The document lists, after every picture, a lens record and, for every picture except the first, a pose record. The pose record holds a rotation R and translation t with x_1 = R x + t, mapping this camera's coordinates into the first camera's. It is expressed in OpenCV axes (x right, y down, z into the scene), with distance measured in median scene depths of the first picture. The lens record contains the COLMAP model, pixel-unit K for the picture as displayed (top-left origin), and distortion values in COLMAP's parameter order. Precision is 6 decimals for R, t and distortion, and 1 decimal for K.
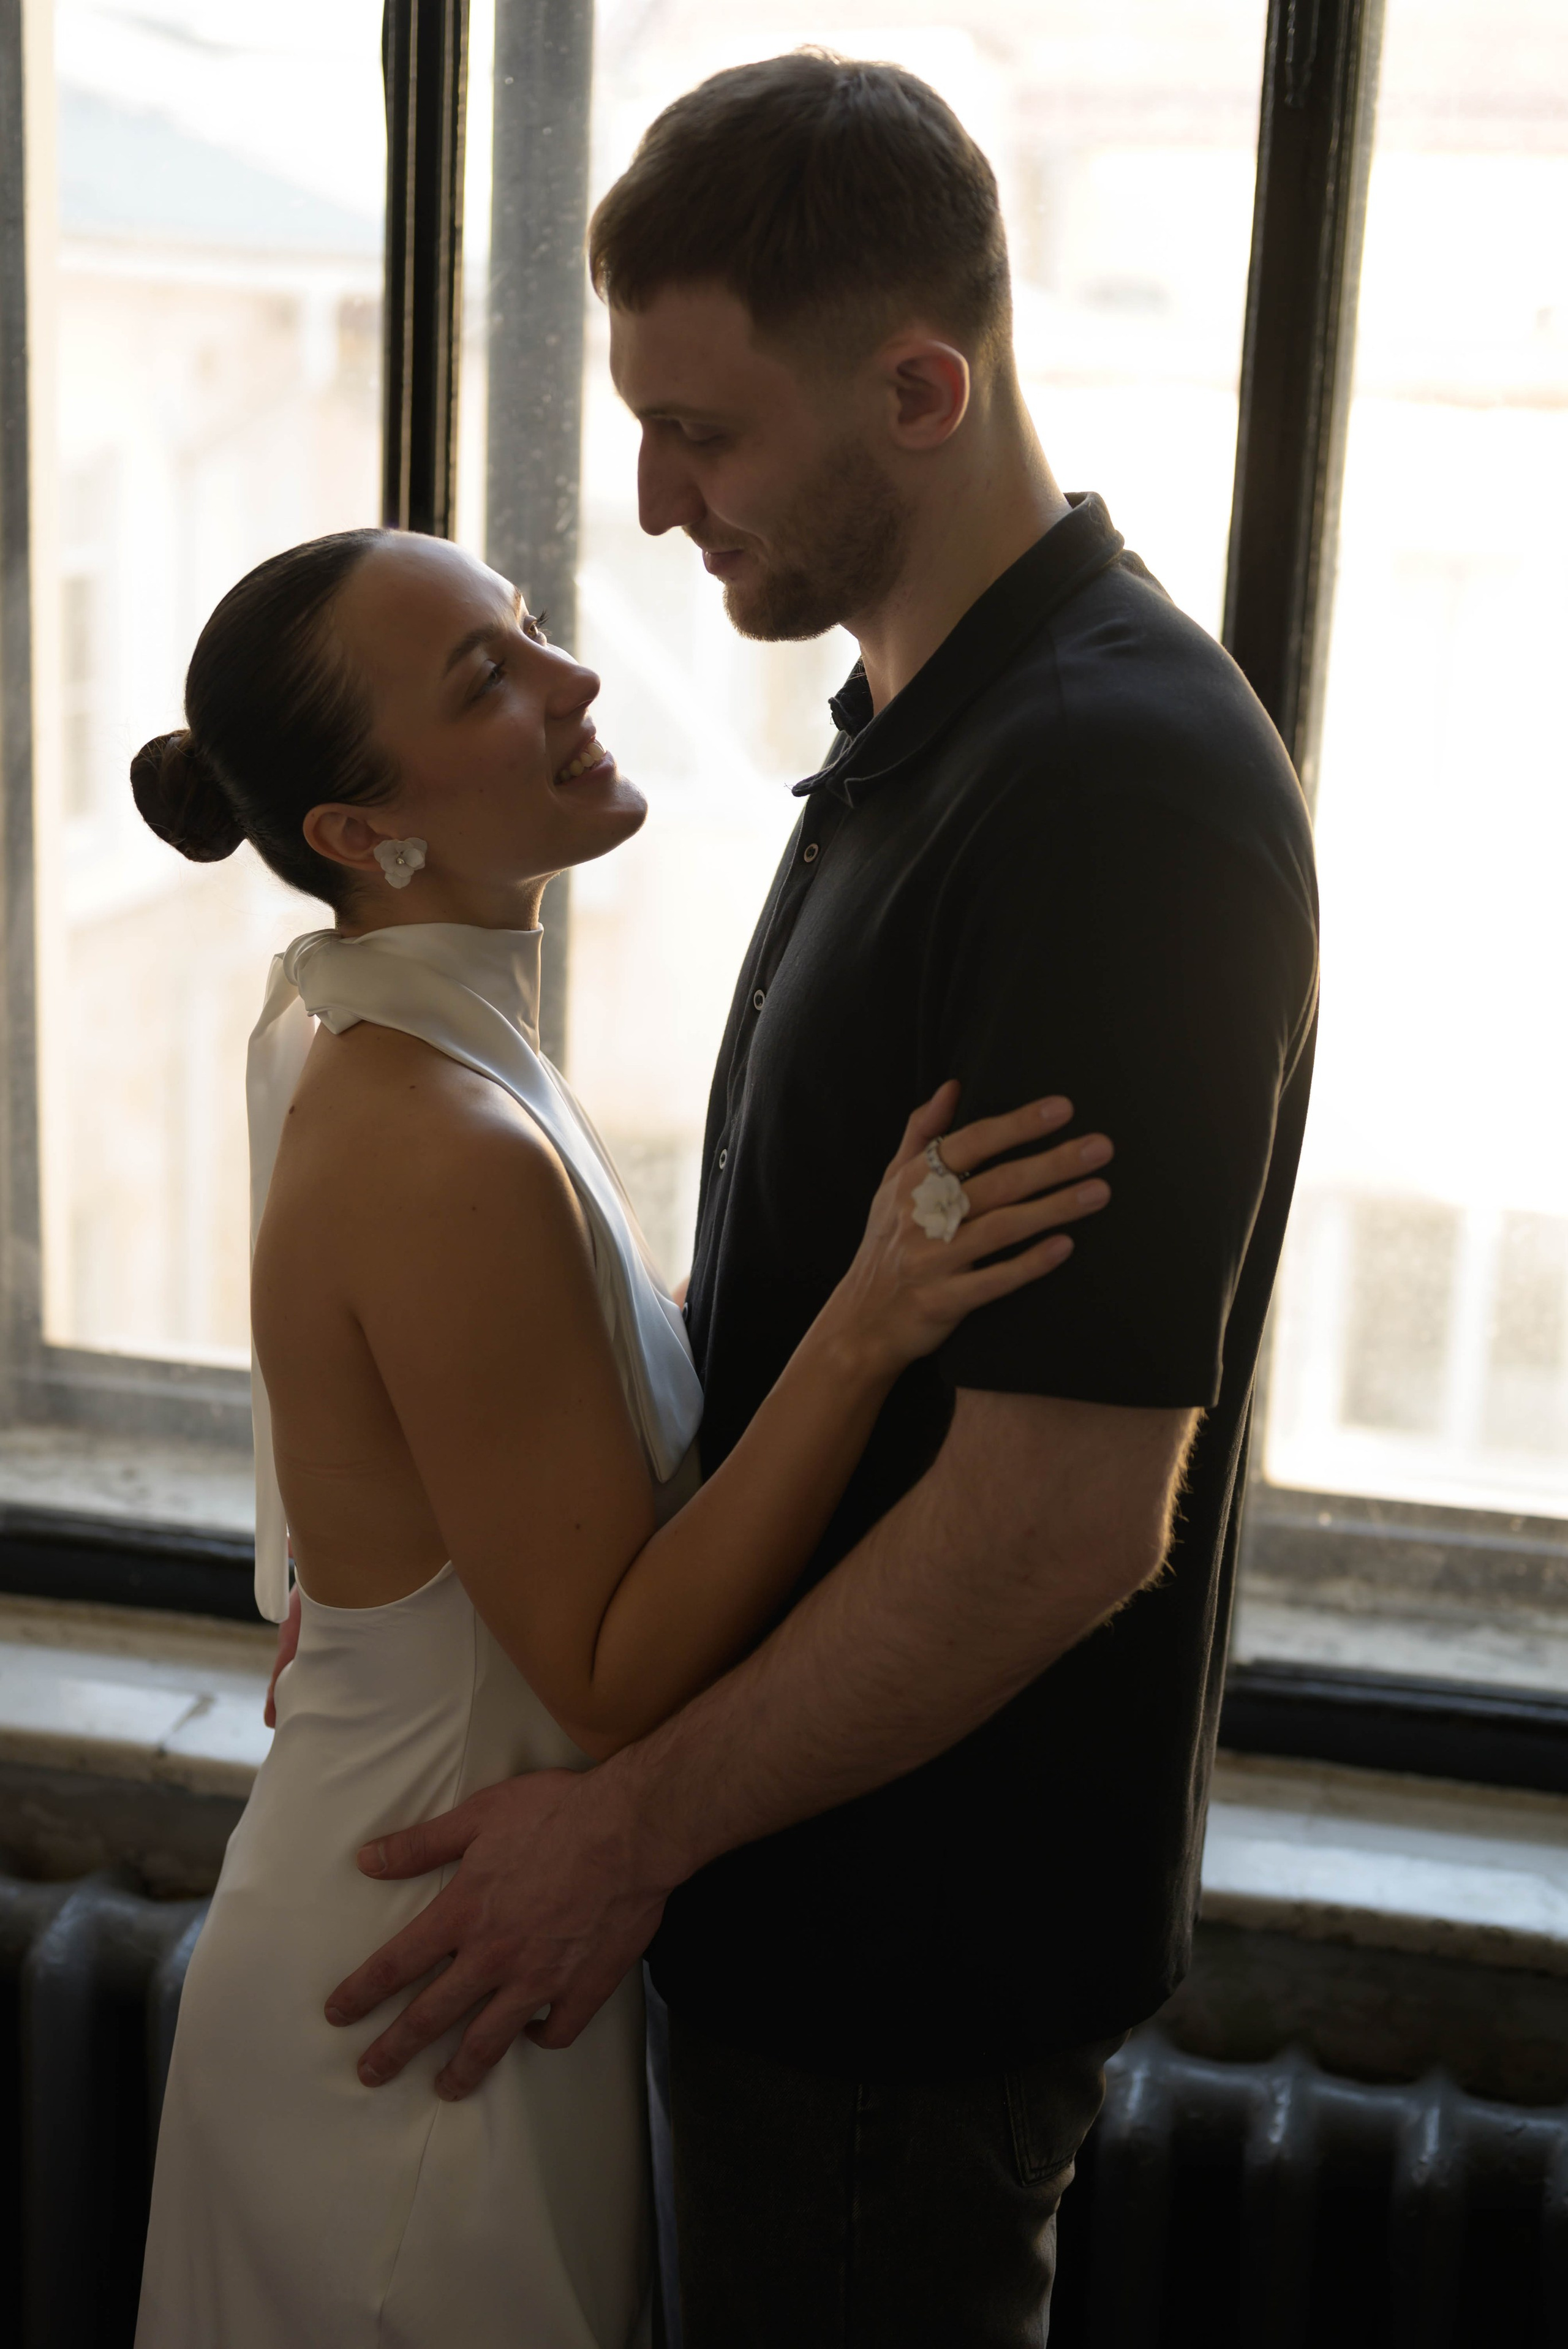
lens RADIAL K [[3351.3, 0, 760.2], [0, 3351.3, 1164.7], [0, 0, 1]] dist [0.000053, 0.000000]
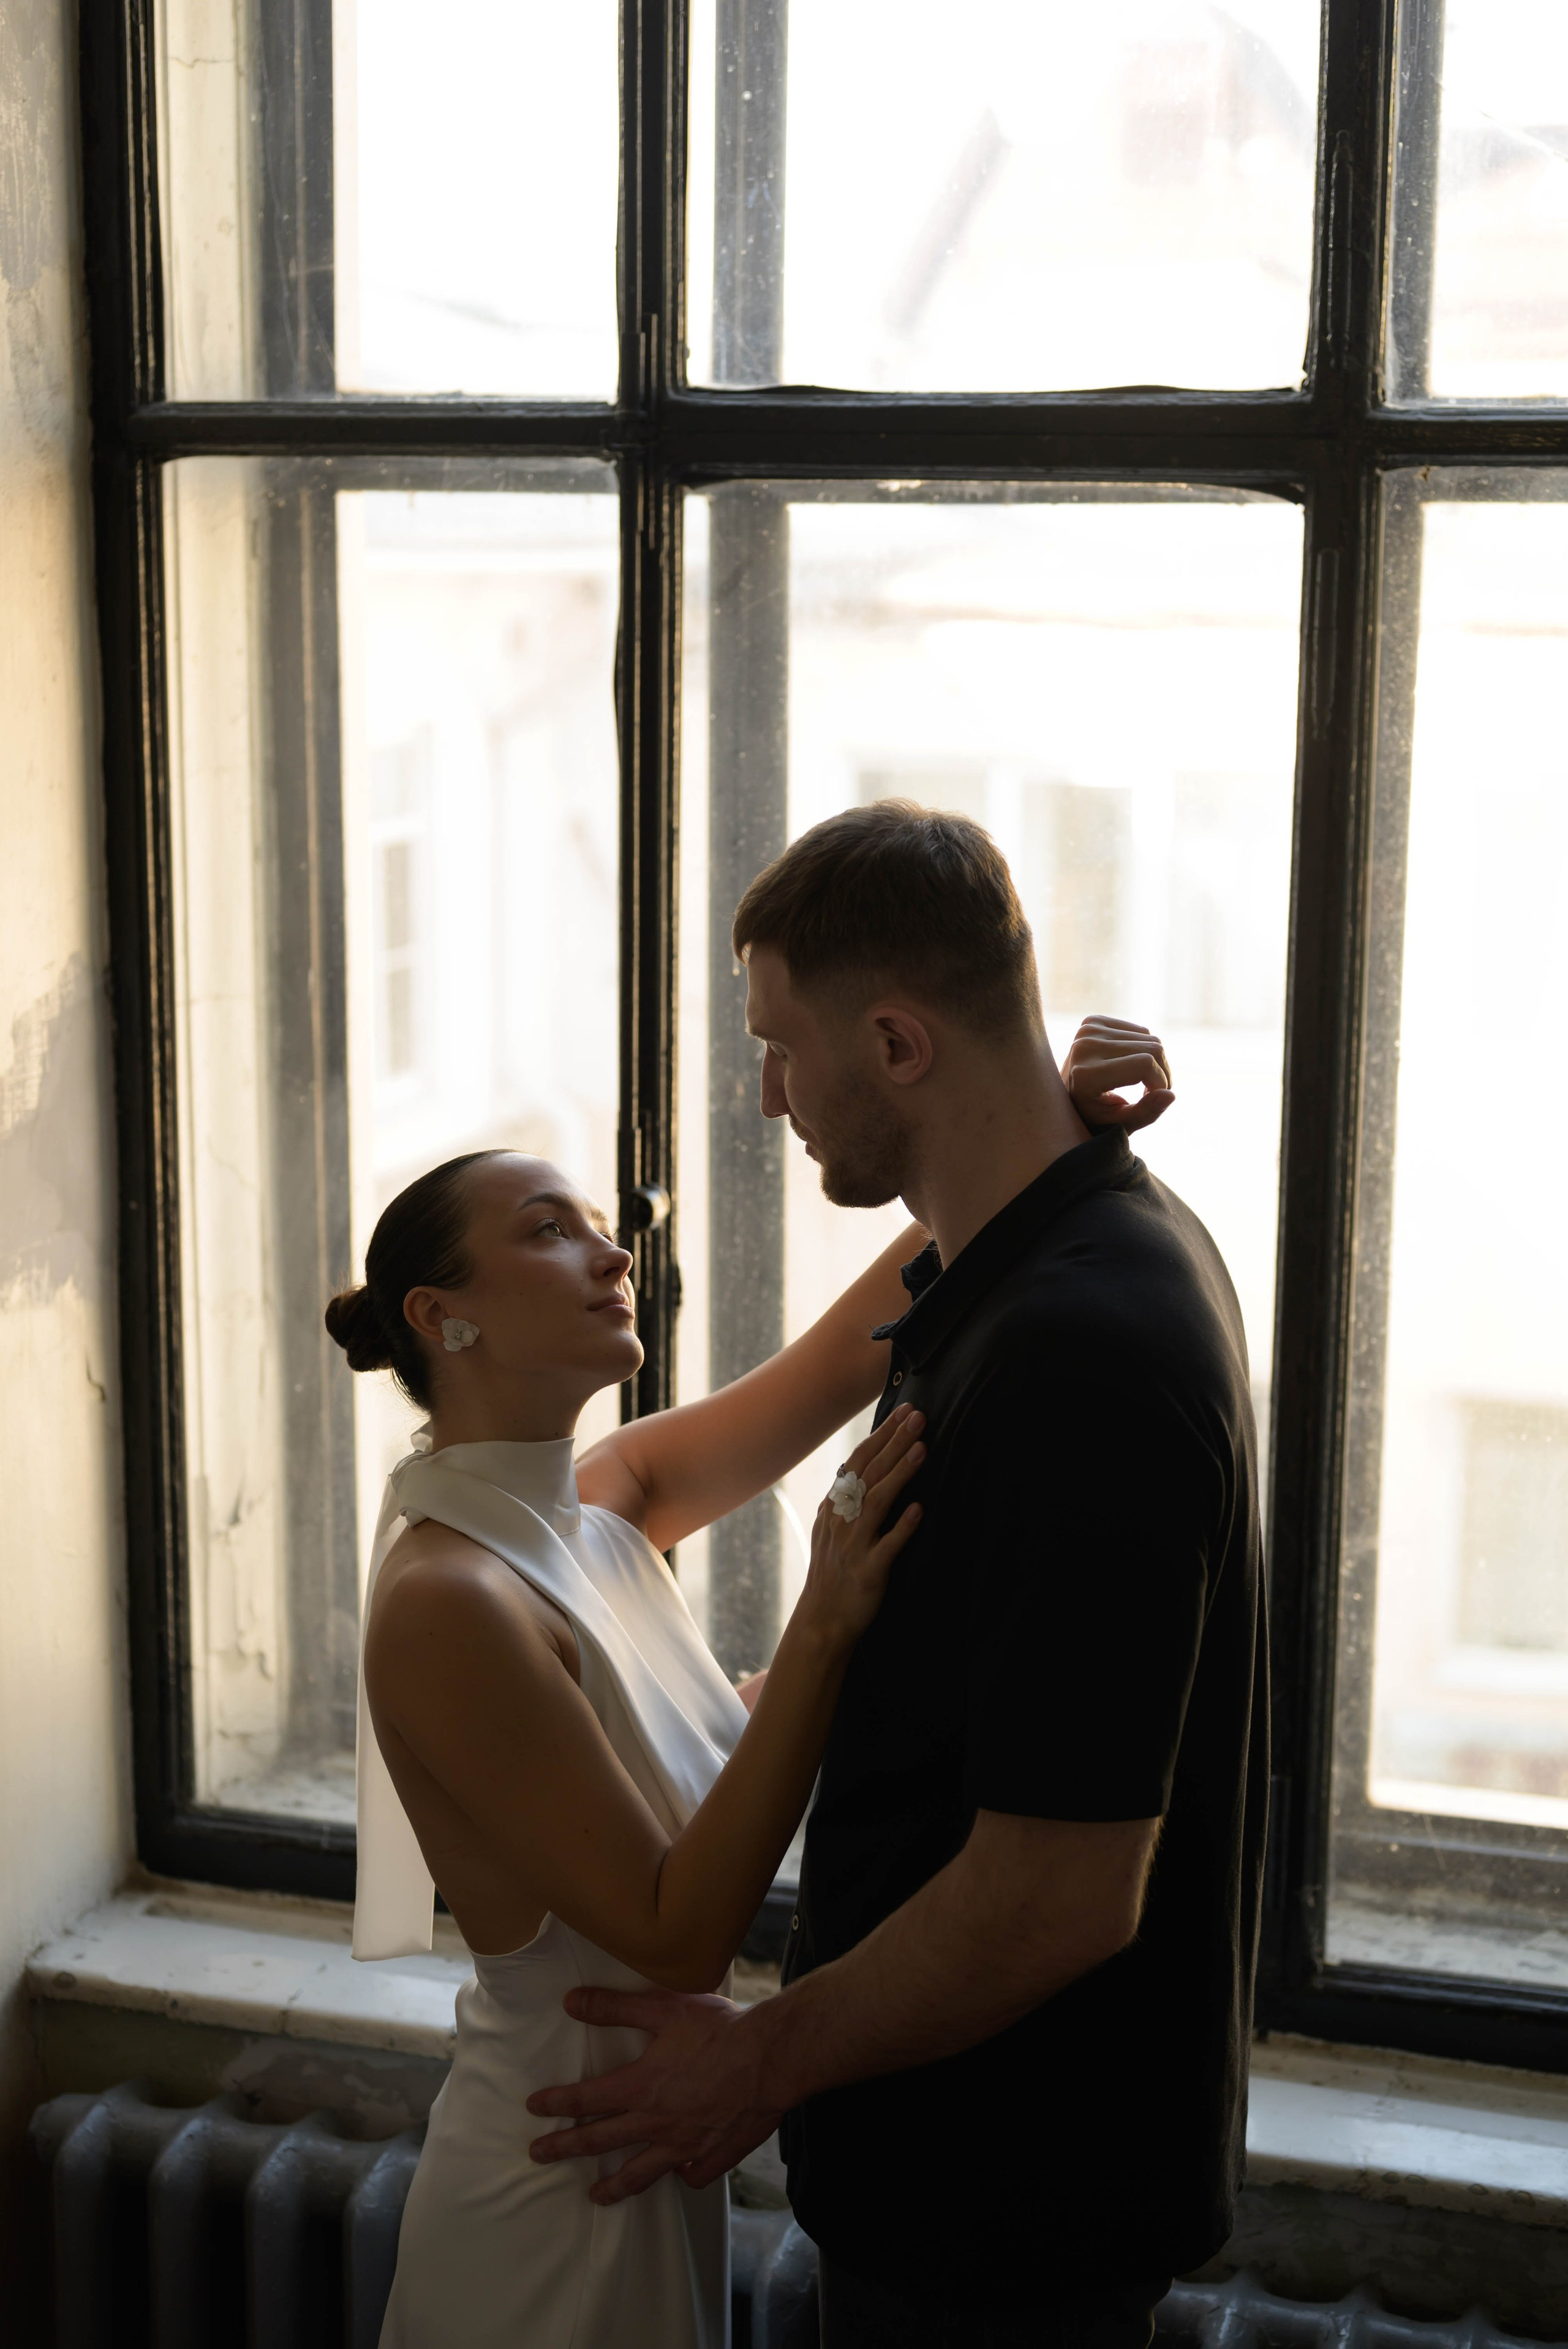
lens RADIAL K [[3351.3, 0, 772.6], [0, 3351.3, 1151.6], [0, 0, 1]] dist [0.000053, 0.000000]
pose [[0.995776, -0.017384, -0.090153, 0.059804], [0.011678, 0.997917, -0.063444, -0.075032], [0.091068, 0.062123, 0.993905, -0.258725]]
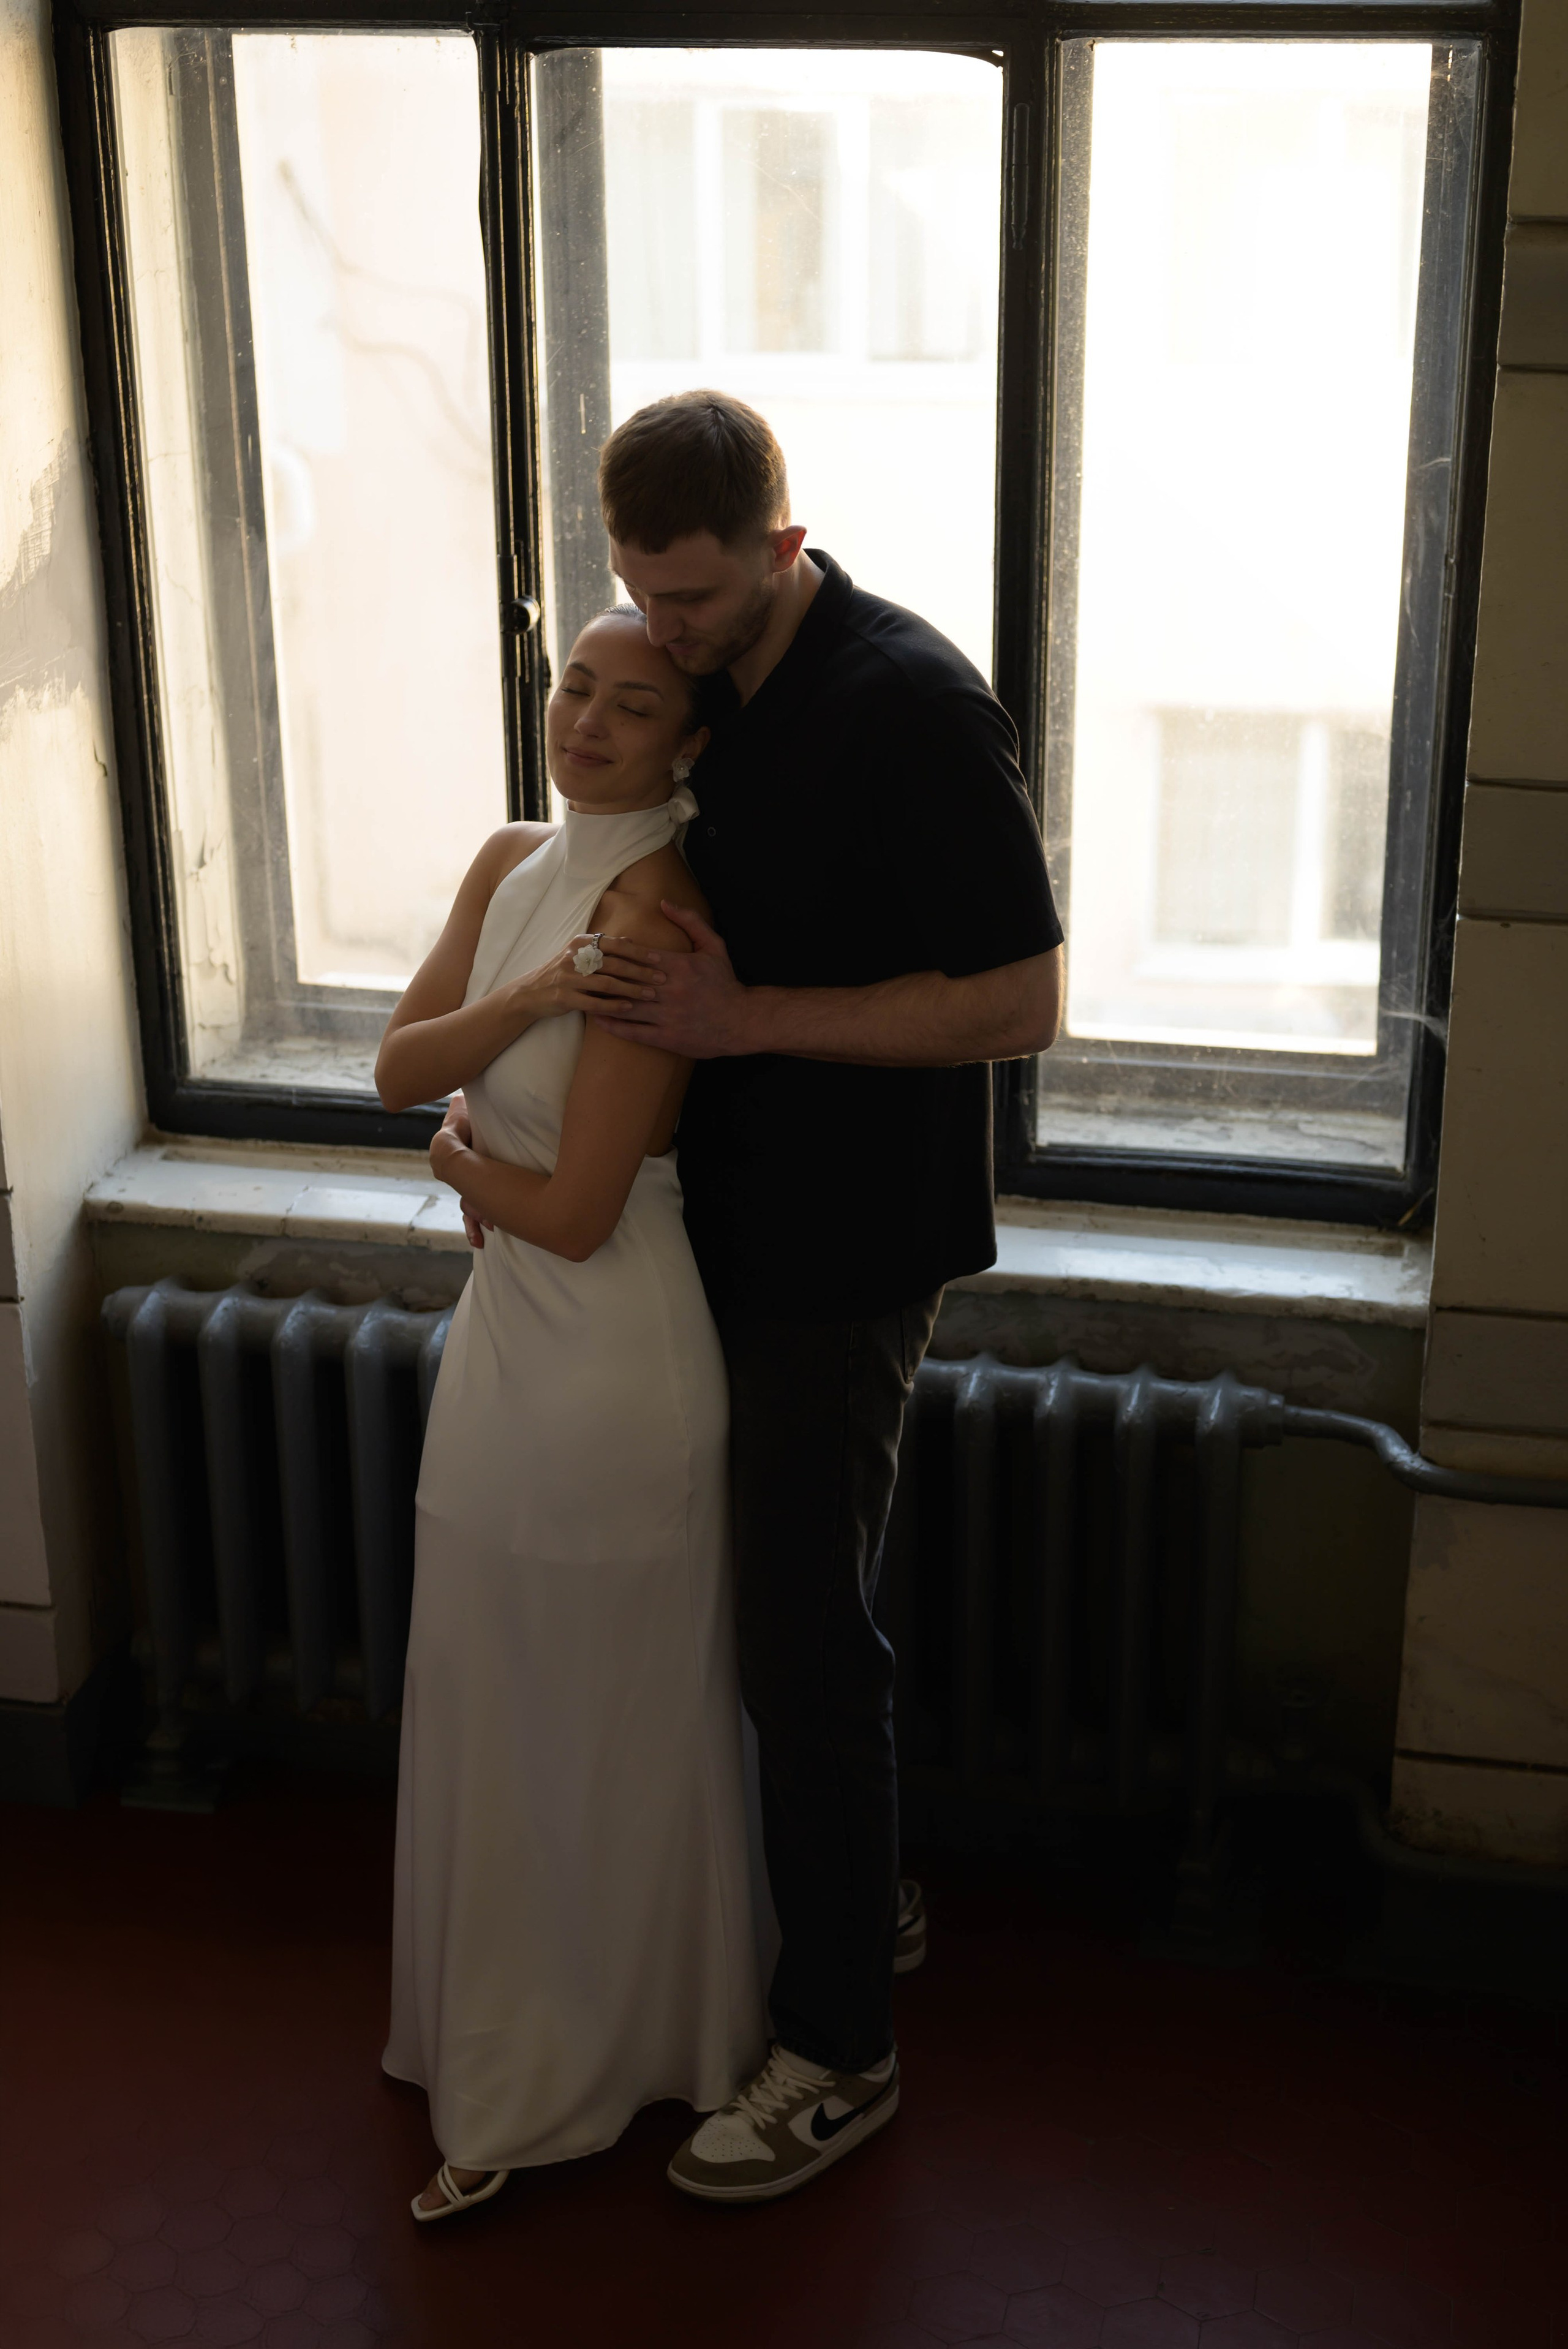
lens RADIAL K [[3351.3, 0, 777.6], [0, 3351.3, 1164.1], [0, 0, 1]] dist [0.000053, 0.000000]
pose [[0.998759, -0.049052, -0.008601, 0.026049], [0.049778, 0.988538, 0.142533, -0.095759], [0.001510, -0.142784, 0.989753, -0.716212]]
